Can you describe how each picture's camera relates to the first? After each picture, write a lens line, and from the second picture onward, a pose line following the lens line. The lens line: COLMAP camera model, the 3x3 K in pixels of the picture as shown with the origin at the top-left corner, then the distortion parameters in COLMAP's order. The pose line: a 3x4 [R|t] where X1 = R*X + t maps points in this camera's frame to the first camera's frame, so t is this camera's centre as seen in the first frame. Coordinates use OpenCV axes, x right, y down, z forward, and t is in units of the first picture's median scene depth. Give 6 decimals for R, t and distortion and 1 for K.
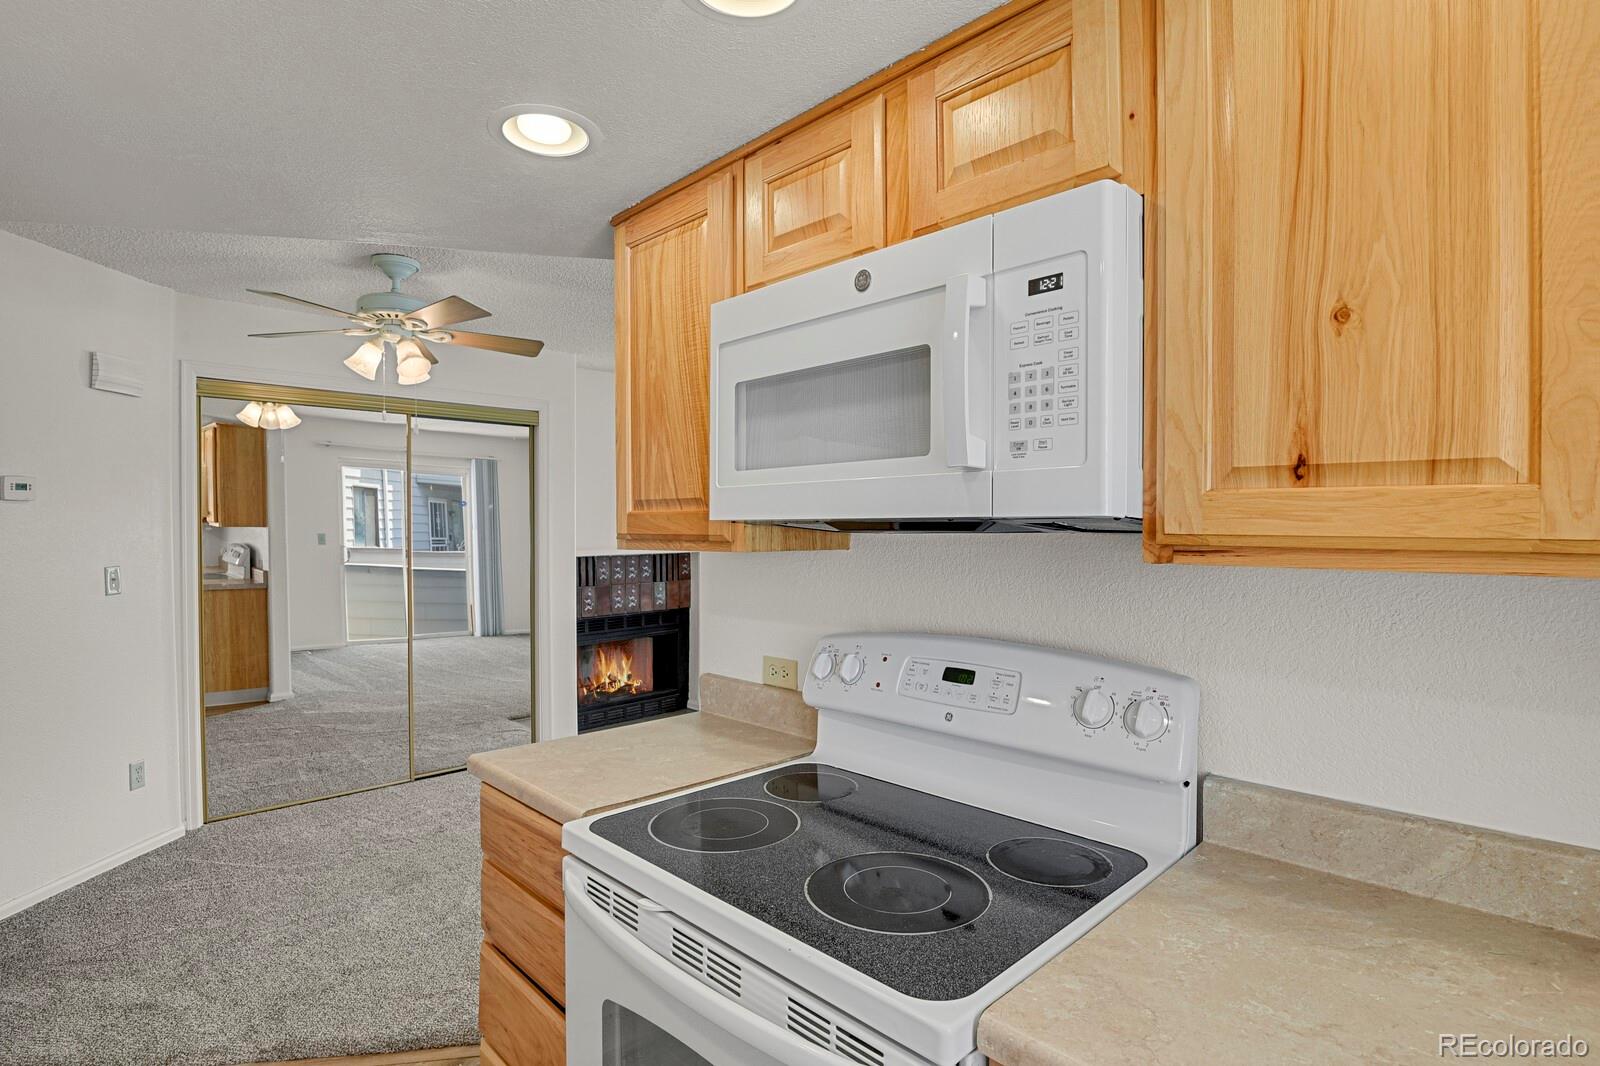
lens RADIAL K [[782.5, 0, 797.8], [0, 782.5, 524.4], [0, 0, 1]] dist [-0.028135, -0.002986]
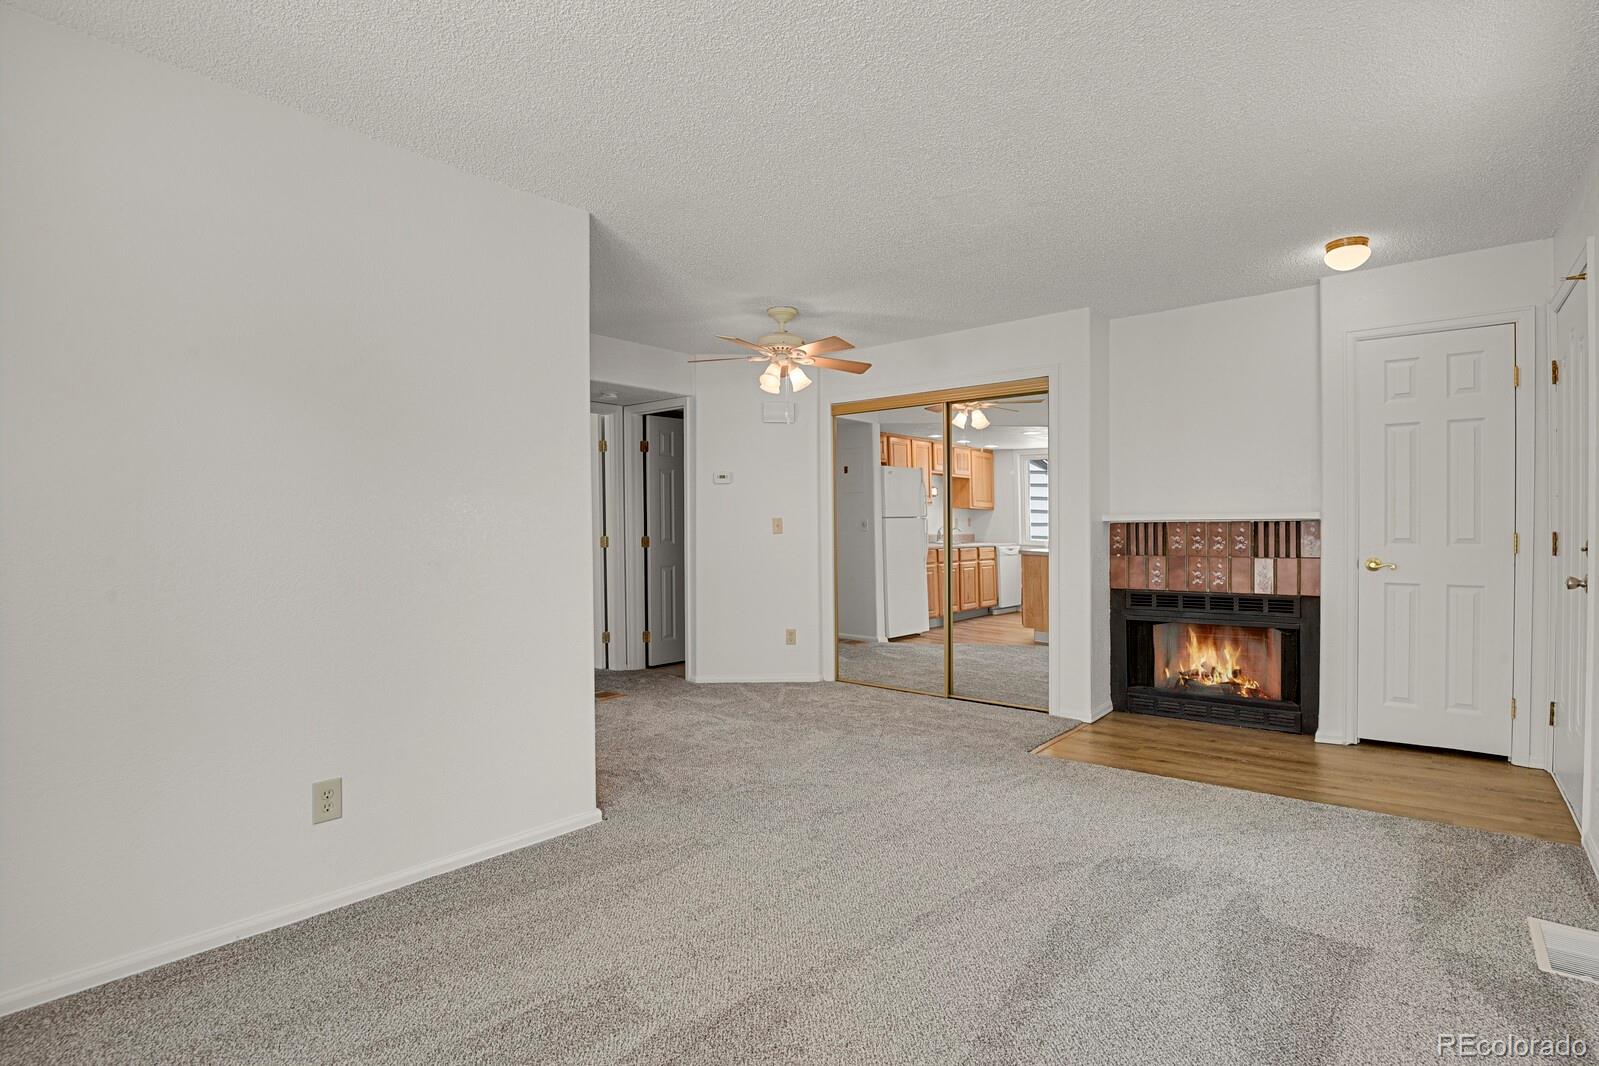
lens RADIAL K [[782.0, 0, 824.9], [0, 782.0, 535.8], [0, 0, 1]] dist [-0.028135, -0.002986]
pose [[0.154153, 0.009450, -0.988002, 0.519484], [0.006226, 0.999925, 0.010536, 0.041633], [0.988027, -0.007776, 0.154083, 0.455789]]
